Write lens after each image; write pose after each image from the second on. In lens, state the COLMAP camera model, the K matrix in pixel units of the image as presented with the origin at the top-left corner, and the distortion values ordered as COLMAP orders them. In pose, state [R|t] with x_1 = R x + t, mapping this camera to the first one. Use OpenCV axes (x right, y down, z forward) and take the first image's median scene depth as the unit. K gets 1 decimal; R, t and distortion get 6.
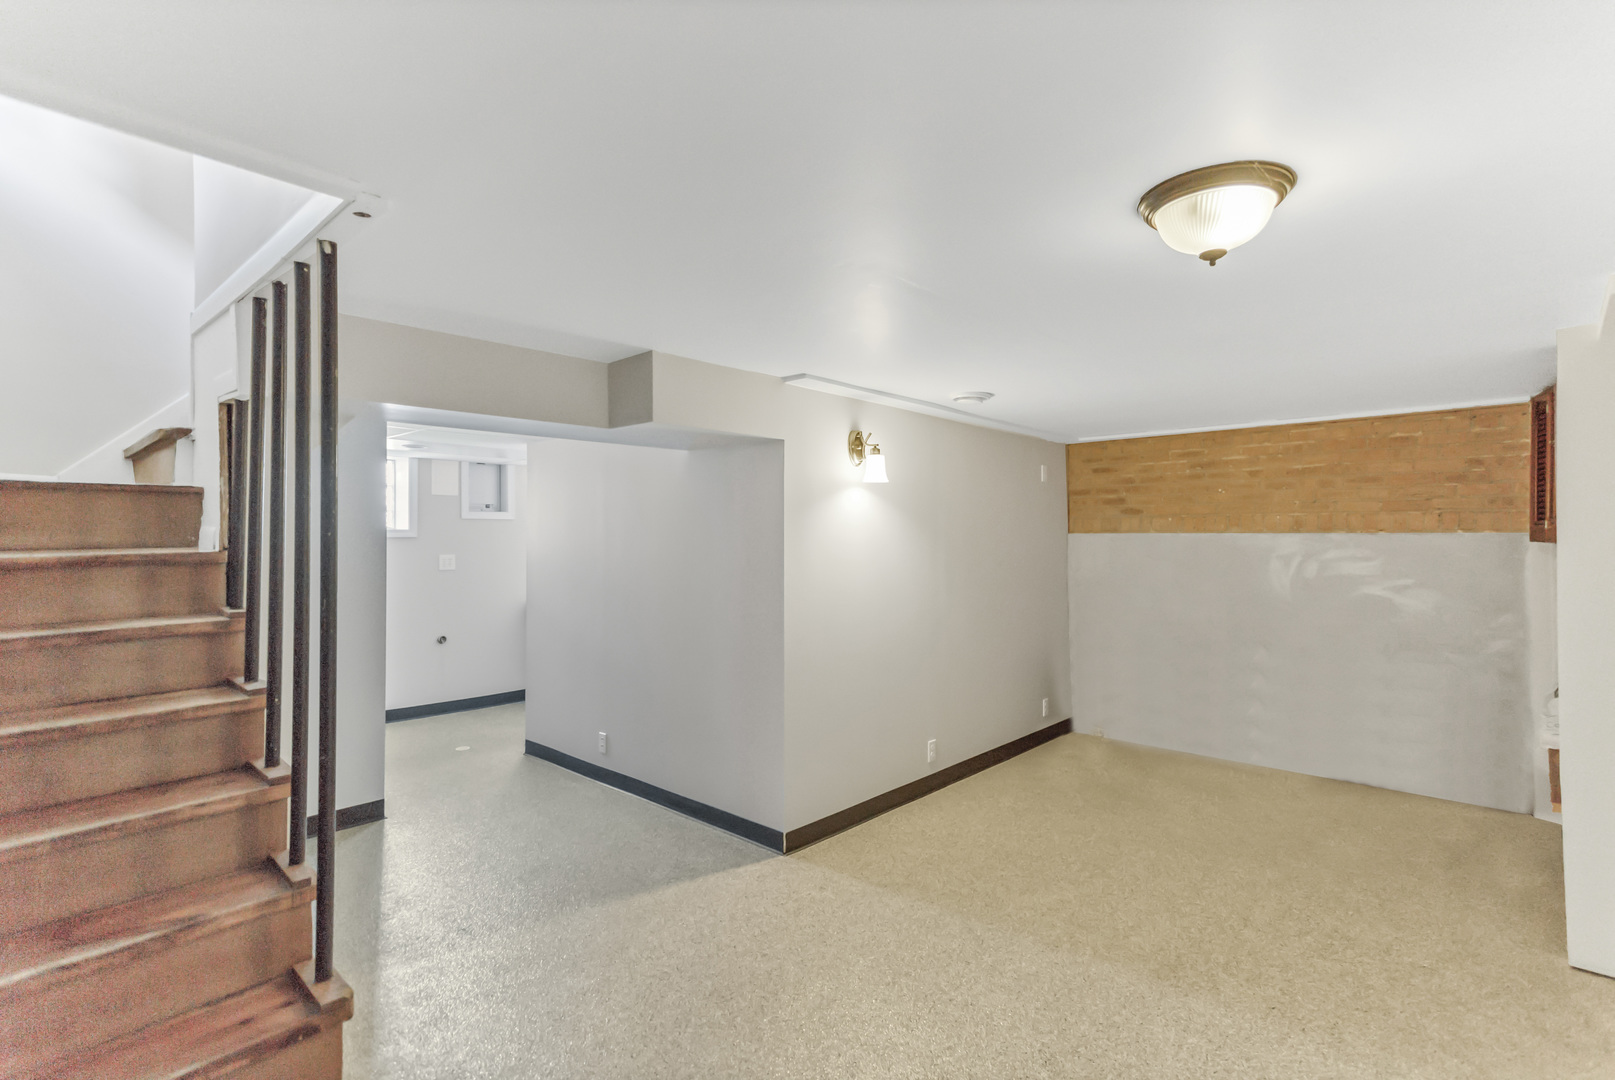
lens RADIAL K [[777.2, 0, 809.7], [0, 777.2, 535.2], [0, 0, 1]] dist [0.015283, 0.001741]
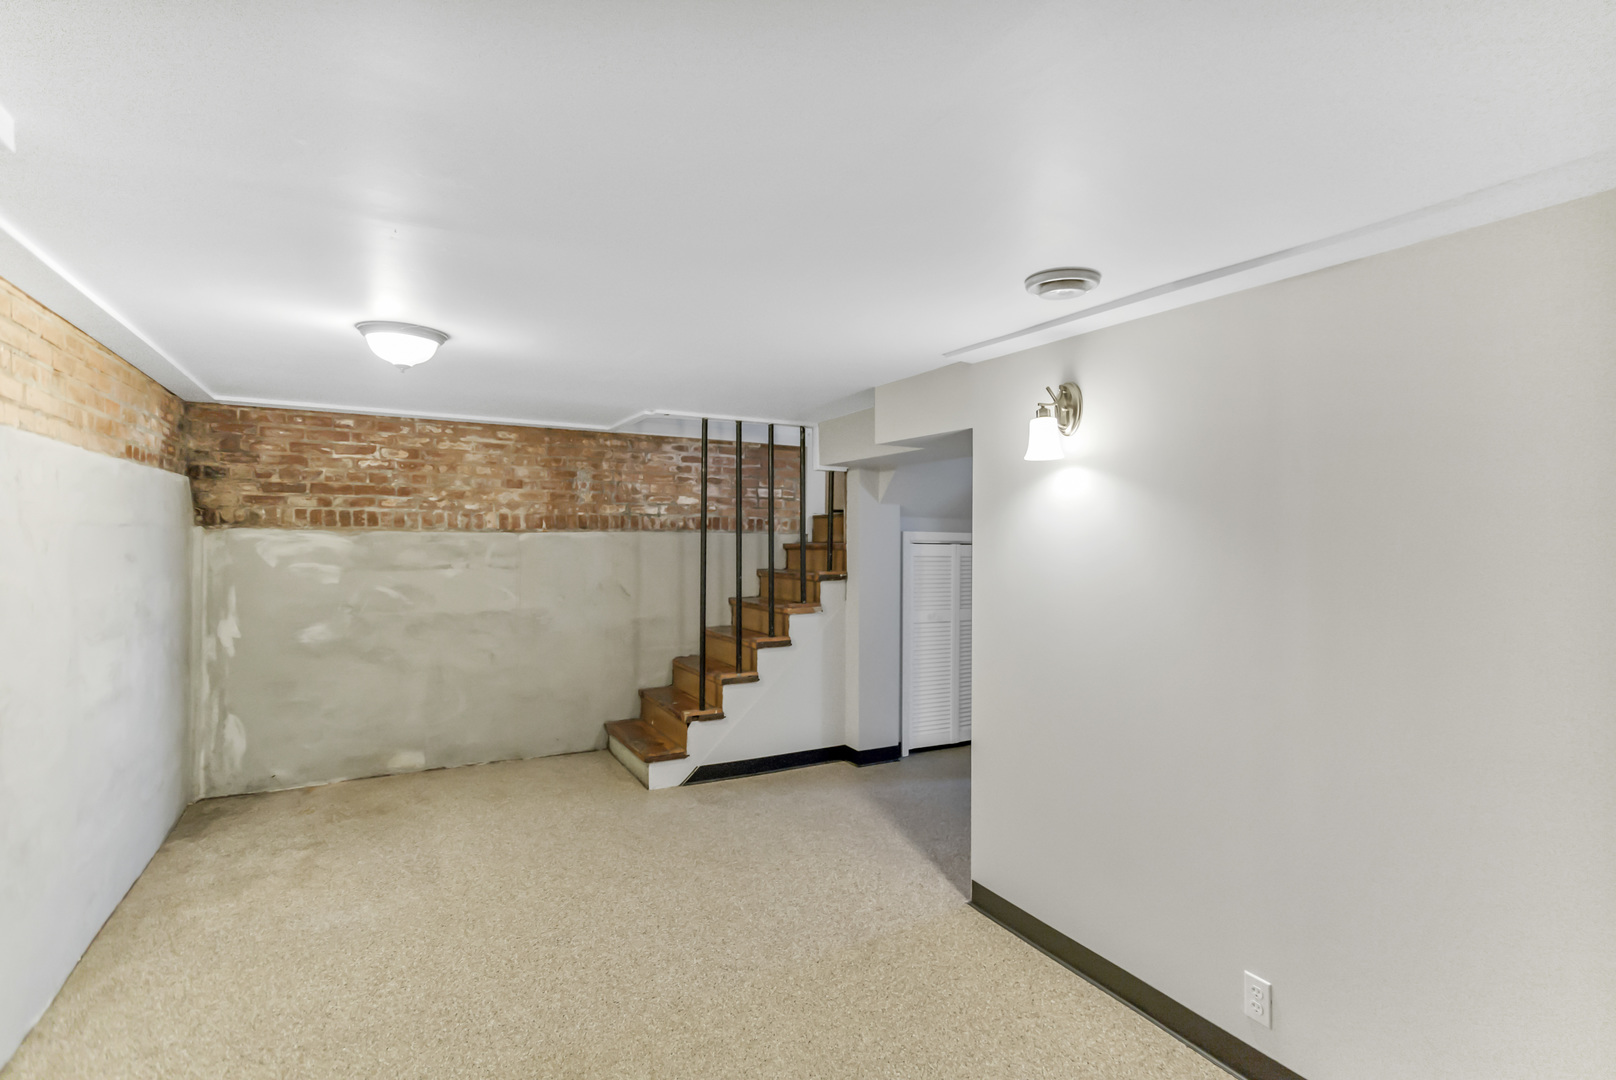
lens RADIAL K [[777.7, 0, 810.3], [0, 777.7, 537.2], [0, 0, 1]] dist [0.015283, 0.001741]
pose [[-0.318555, -0.004262, -0.947895, 0.880664], [-0.007680, 0.999969, -0.001915, 0.003874], [0.947873, 0.006670, -0.318578, 1.137929]]
